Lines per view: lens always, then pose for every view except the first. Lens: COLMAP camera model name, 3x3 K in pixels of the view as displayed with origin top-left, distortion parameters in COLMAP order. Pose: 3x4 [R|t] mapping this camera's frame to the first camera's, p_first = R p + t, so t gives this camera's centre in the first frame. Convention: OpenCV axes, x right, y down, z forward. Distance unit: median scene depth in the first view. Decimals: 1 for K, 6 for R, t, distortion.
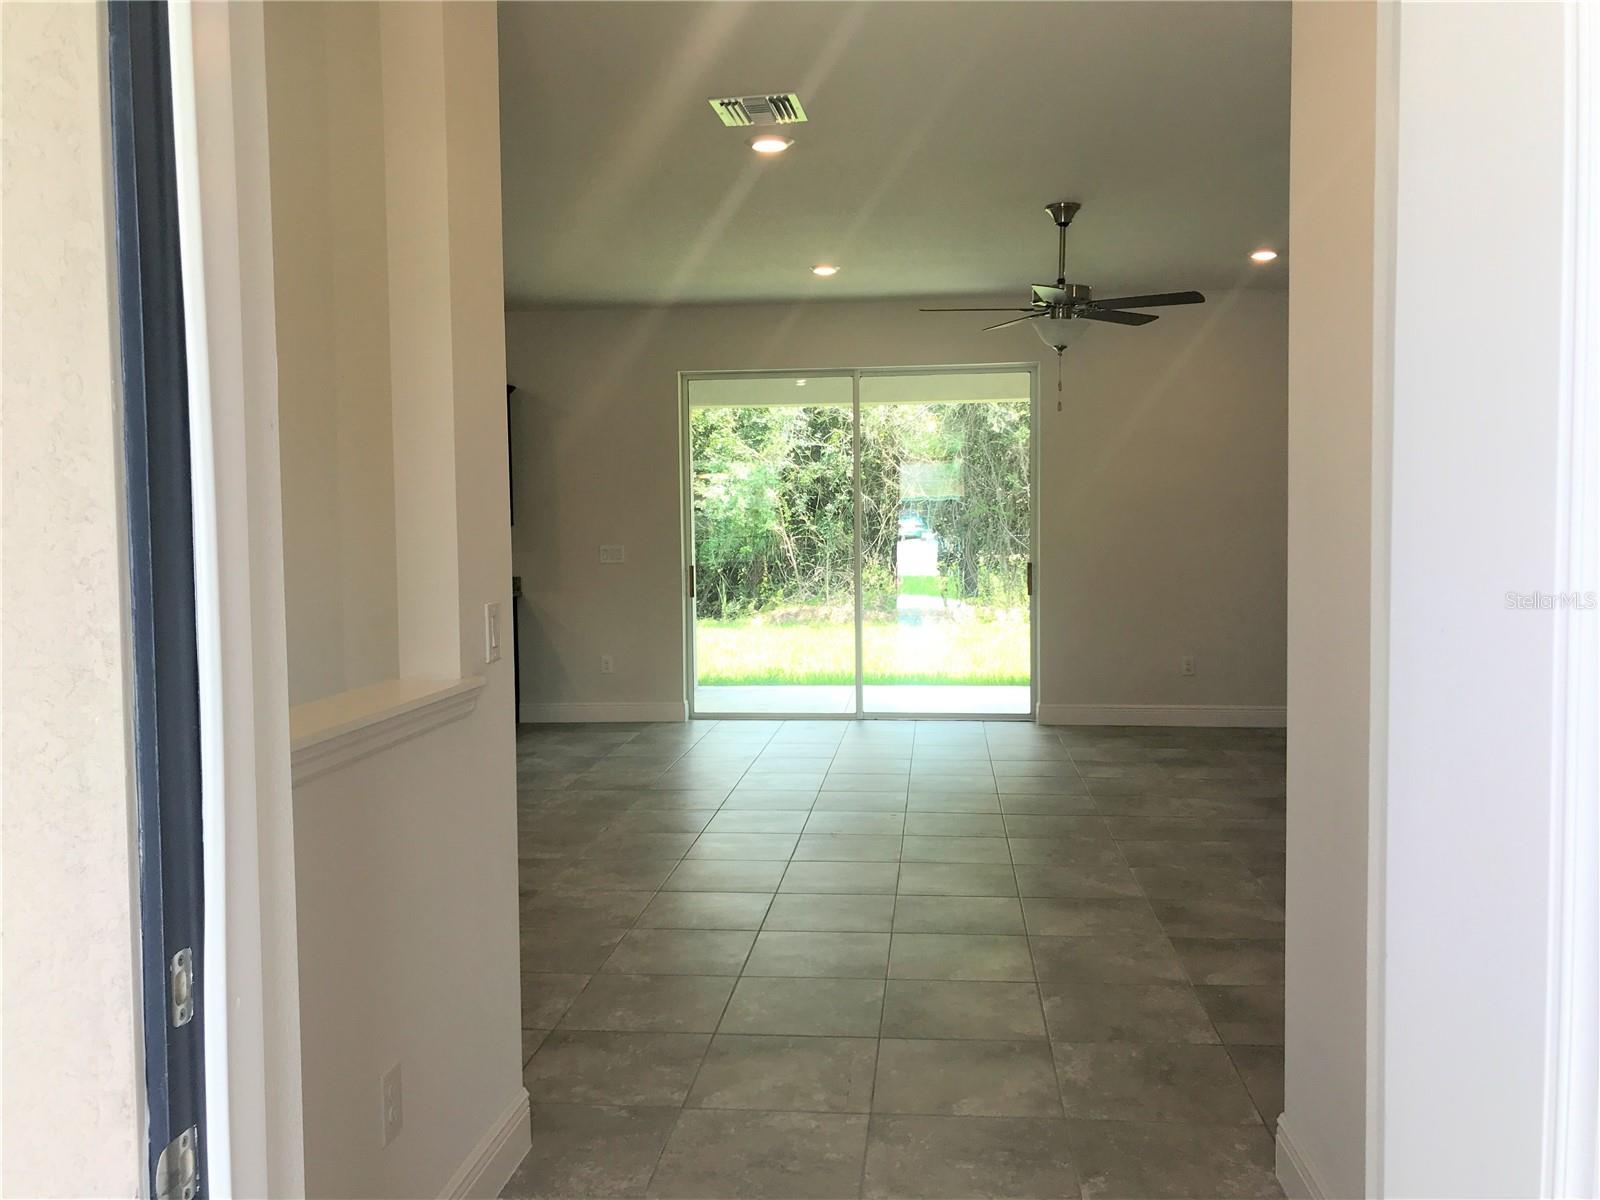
lens RADIAL K [[1319.6, 0, 775.0], [0, 1319.6, 598.1], [0, 0, 1]] dist [0.033410, -0.040356]
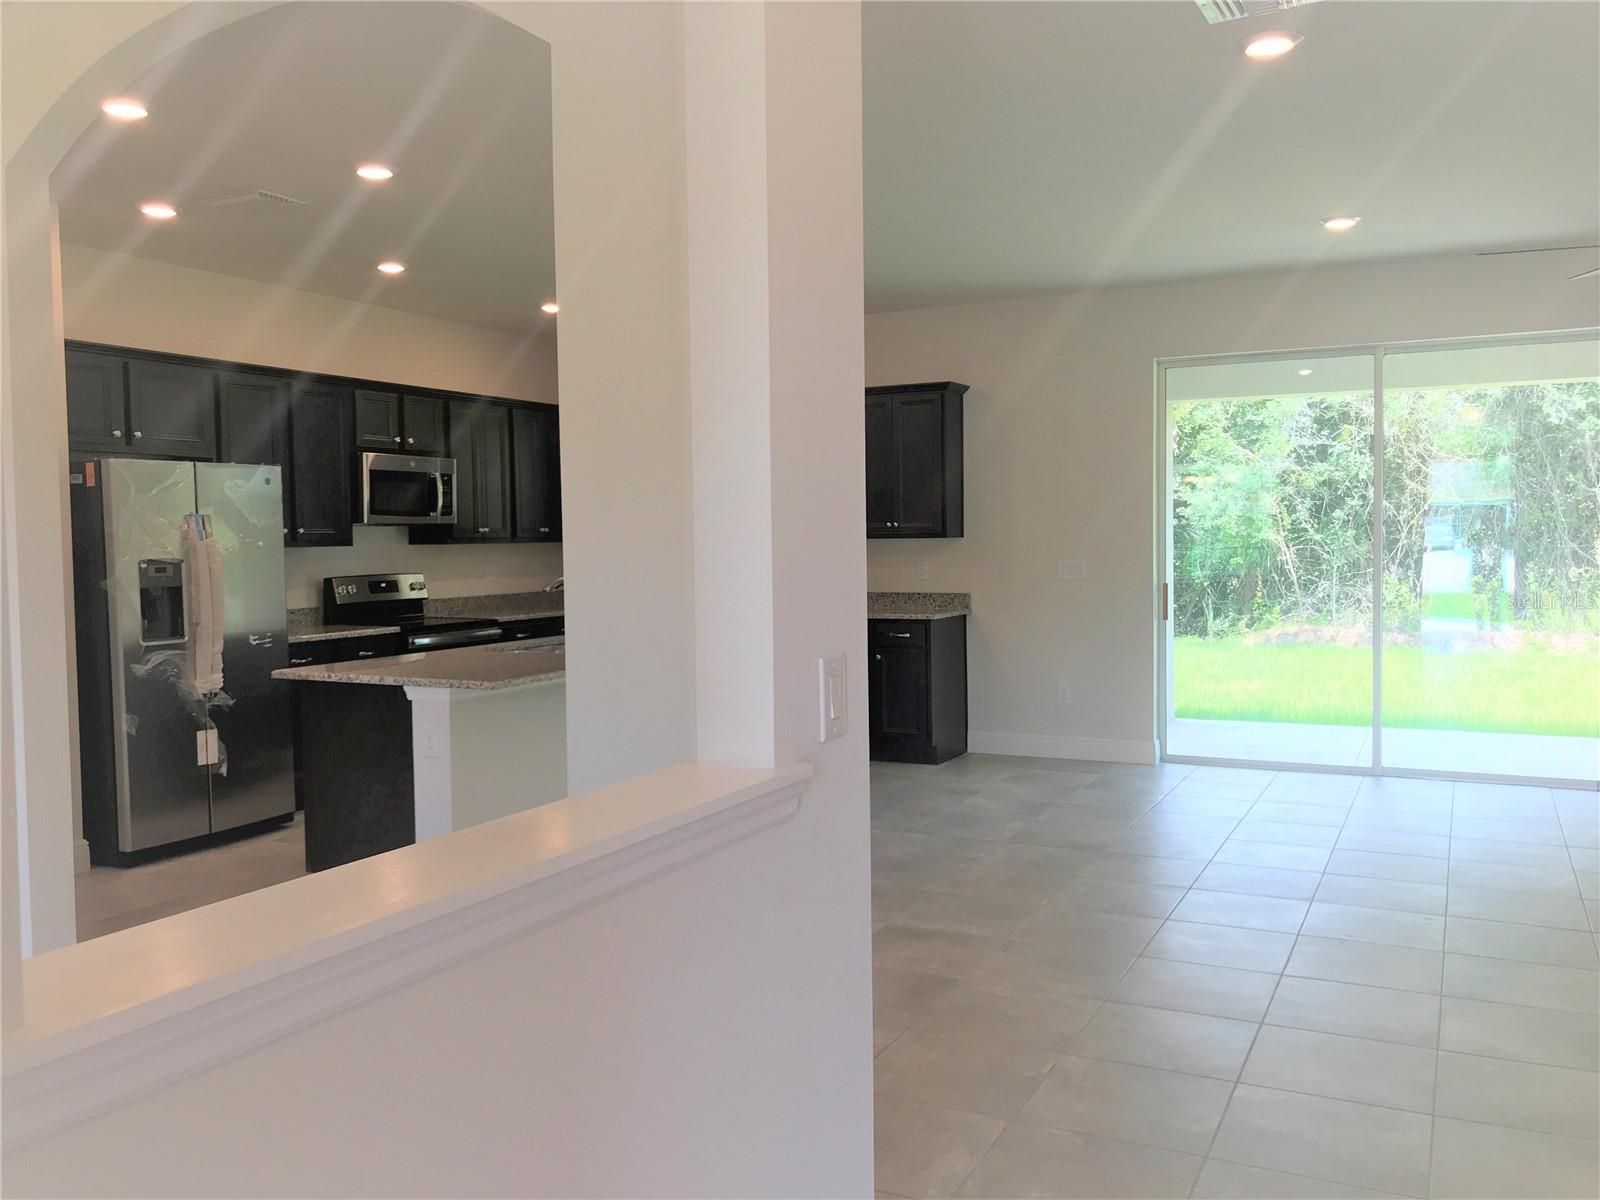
lens RADIAL K [[1319.6, 0, 795.8], [0, 1319.6, 589.1], [0, 0, 1]] dist [0.033410, -0.040356]
pose [[0.941048, 0.014961, -0.337942, 0.001393], [-0.019221, 0.999772, -0.009261, -0.008018], [0.337726, 0.015211, 0.941122, 0.104290]]
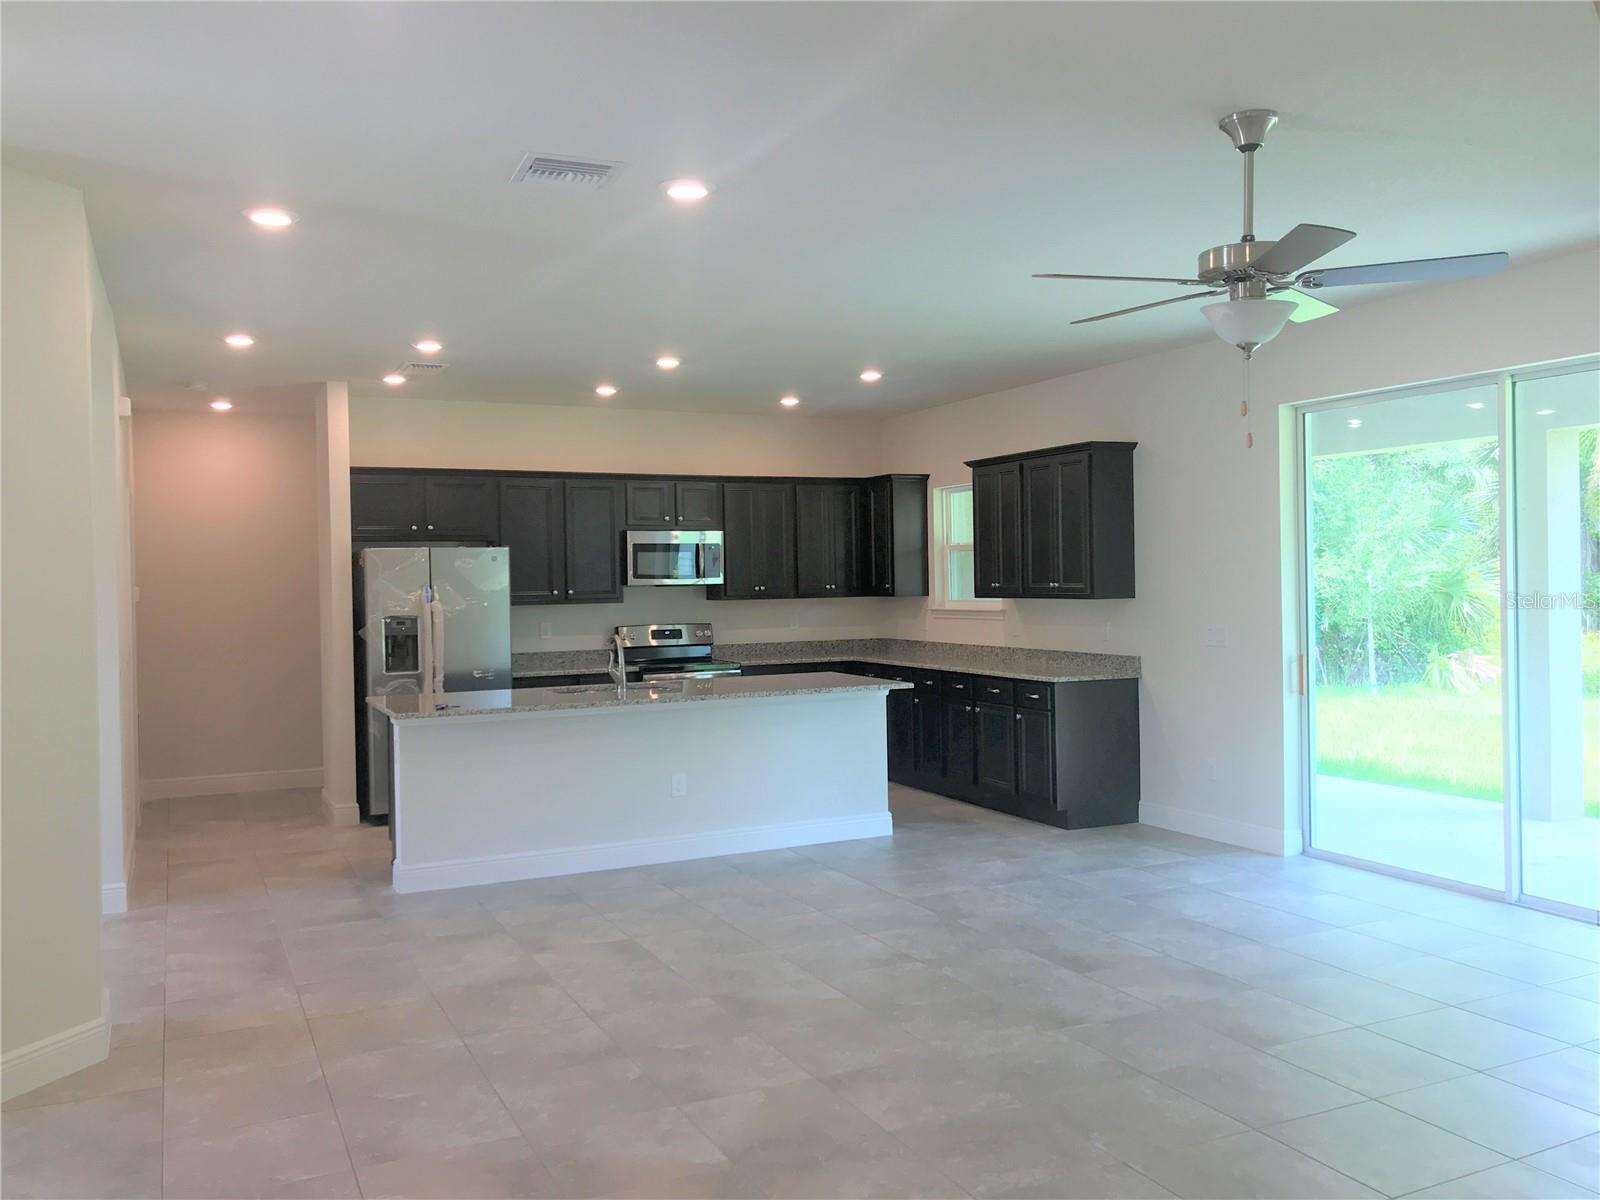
lens RADIAL K [[1319.6, 0, 796.3], [0, 1319.6, 591.9], [0, 0, 1]] dist [0.033410, -0.040356]
pose [[0.536734, 0.013159, -0.843649, 0.423404], [-0.039783, 0.999161, -0.009725, -0.040913], [0.842813, 0.038783, 0.536807, 0.335345]]
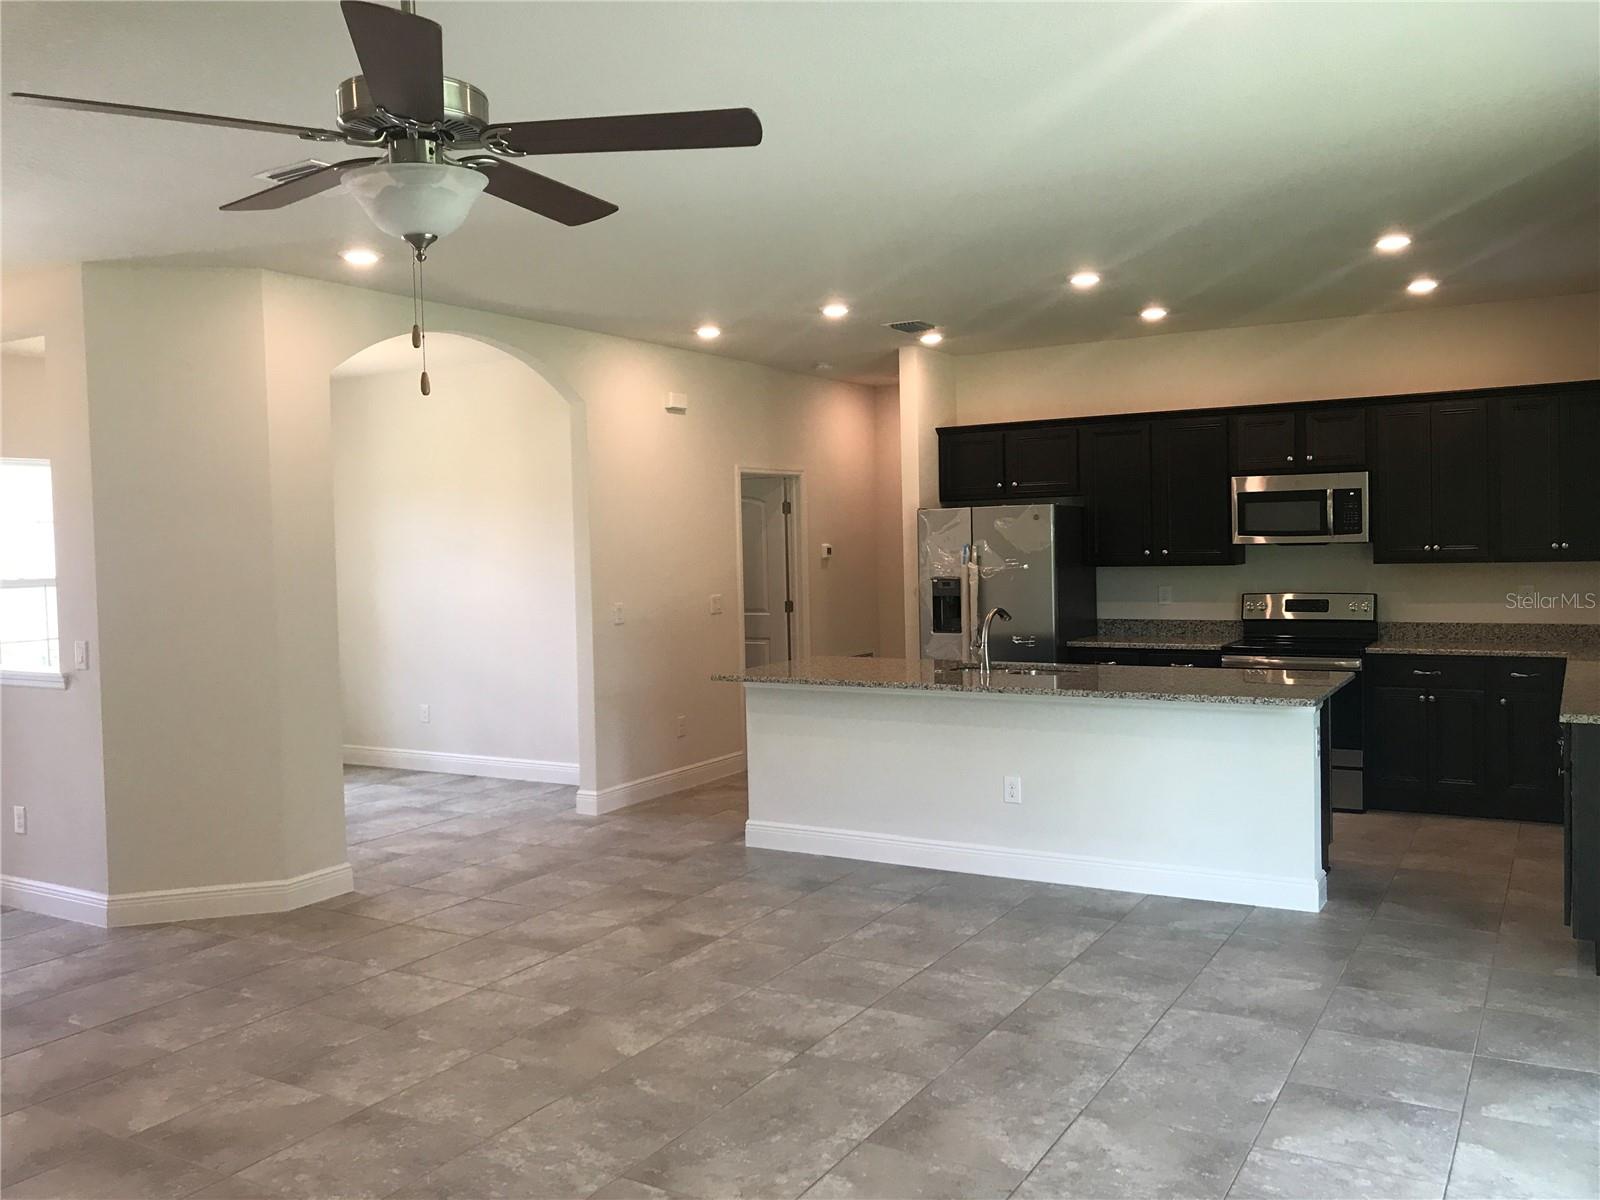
lens RADIAL K [[1319.6, 0, 796.9], [0, 1319.6, 577.6], [0, 0, 1]] dist [0.033410, -0.040356]
pose [[-0.399139, 0.049777, -0.915538, 0.372721], [-0.024952, 0.997566, 0.065114, -0.078224], [0.916551, 0.048834, -0.396925, 0.863136]]
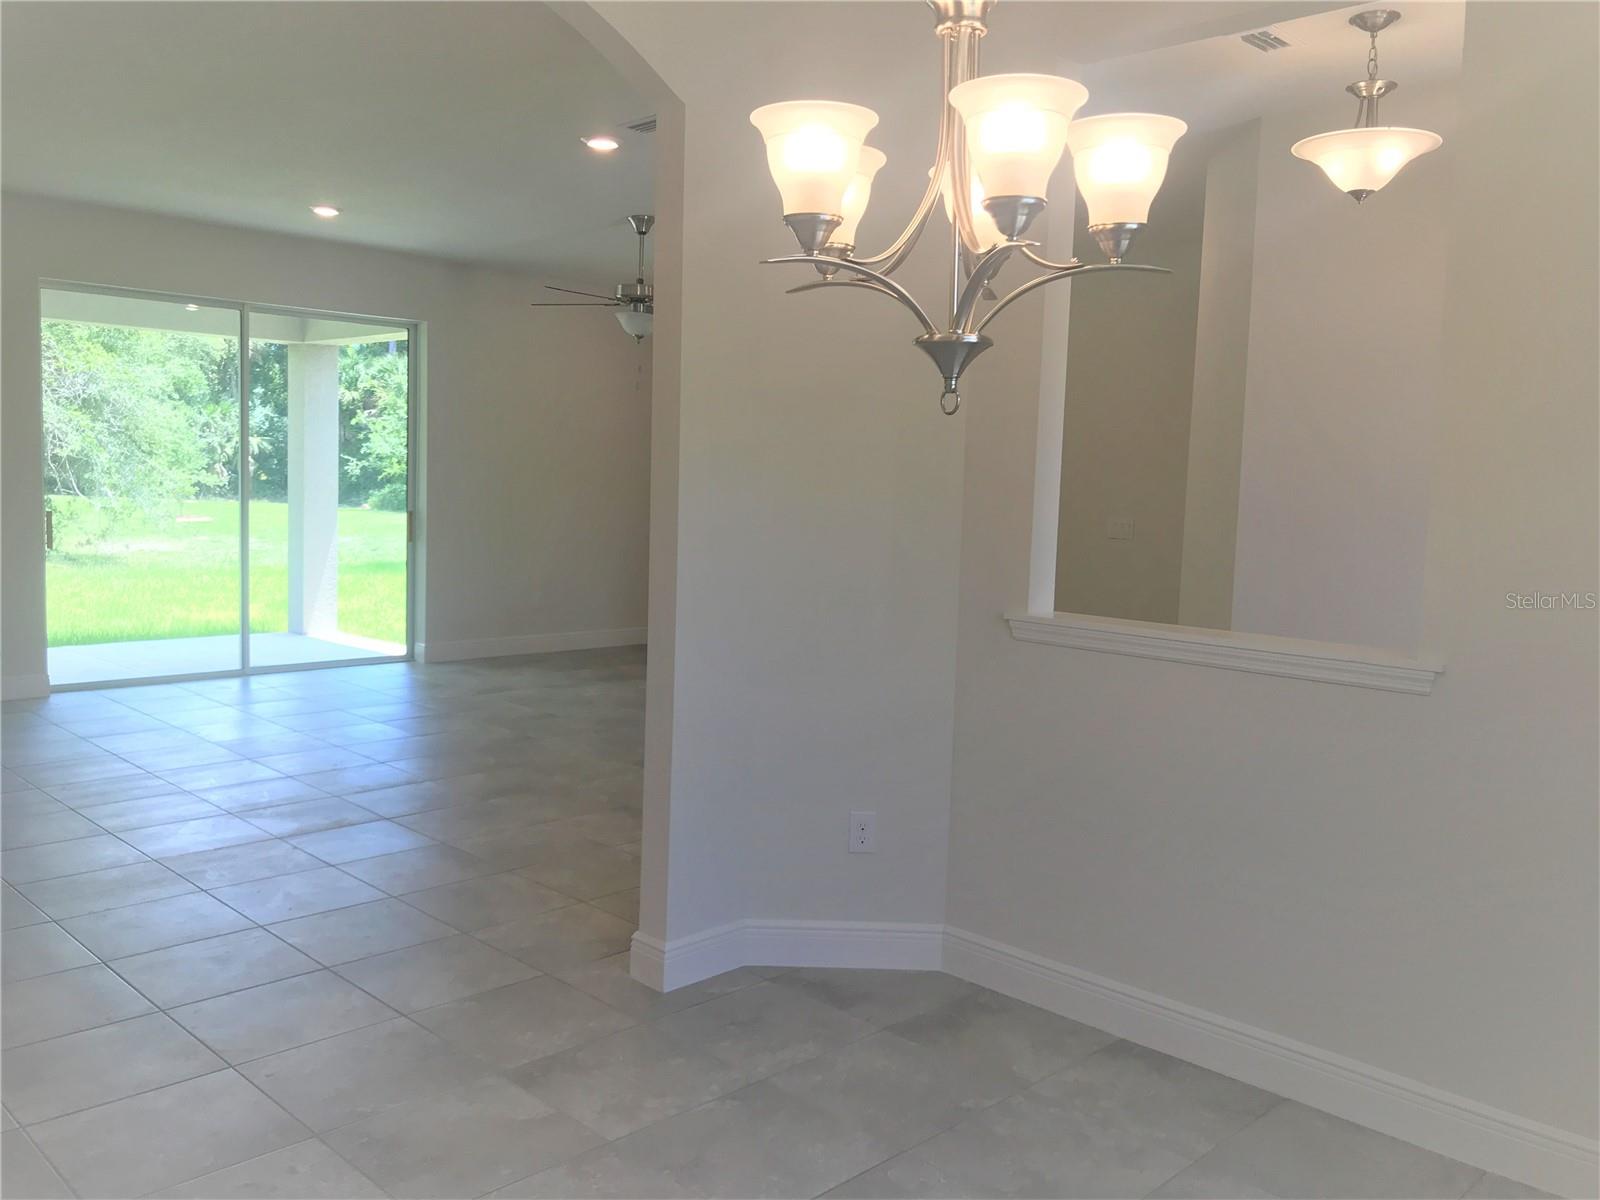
lens RADIAL K [[1319.6, 0, 804.9], [0, 1319.6, 589.5], [0, 0, 1]] dist [0.033410, -0.040356]
pose [[0.606422, -0.043100, 0.793974, -0.442420], [0.009490, 0.998851, 0.046973, -0.010011], [-0.795087, -0.020950, 0.606134, 0.101518]]
